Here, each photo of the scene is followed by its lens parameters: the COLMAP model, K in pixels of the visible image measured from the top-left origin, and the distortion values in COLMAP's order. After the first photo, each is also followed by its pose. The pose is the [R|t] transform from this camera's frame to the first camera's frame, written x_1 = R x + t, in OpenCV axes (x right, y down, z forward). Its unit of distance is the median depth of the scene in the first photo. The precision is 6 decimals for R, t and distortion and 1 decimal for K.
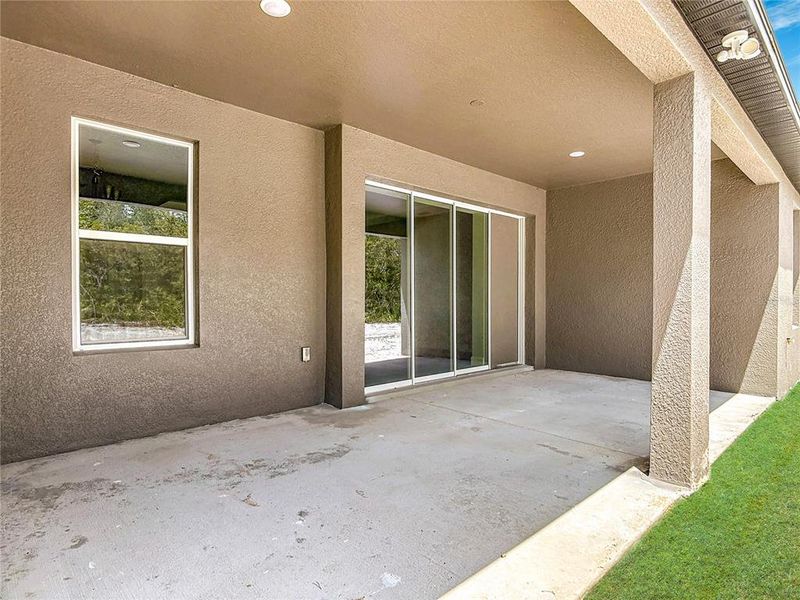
lens RADIAL K [[462.5, 0, 401.1], [0, 462.5, 306.4], [0, 0, 1]] dist [-0.018613, 0.004851]
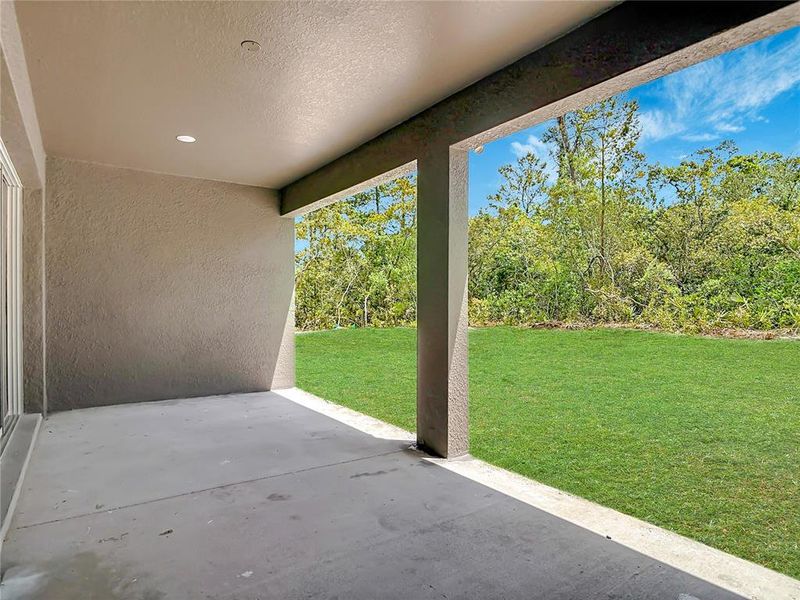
lens RADIAL K [[462.5, 0, 401.1], [0, 462.5, 306.4], [0, 0, 1]] dist [-0.018613, 0.004851]
pose [[0.142516, -0.011395, 0.989727, -0.591601], [0.016982, 0.999815, 0.009065, -0.045792], [-0.989647, 0.015516, 0.142683, 0.776402]]
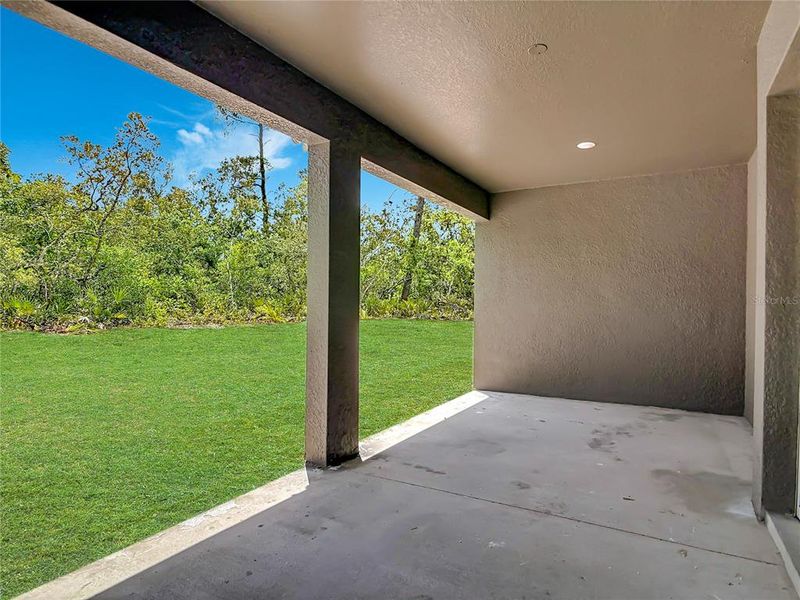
lens RADIAL K [[458.0, 0, 401.9], [0, 458.0, 303.2], [0, 0, 1]] dist [-0.015064, 0.001378]
pose [[-0.960221, -0.012774, -0.278949, 0.655264], [-0.017036, 0.999772, 0.012860, -0.061170], [0.278722, 0.017101, -0.960220, 1.889248]]
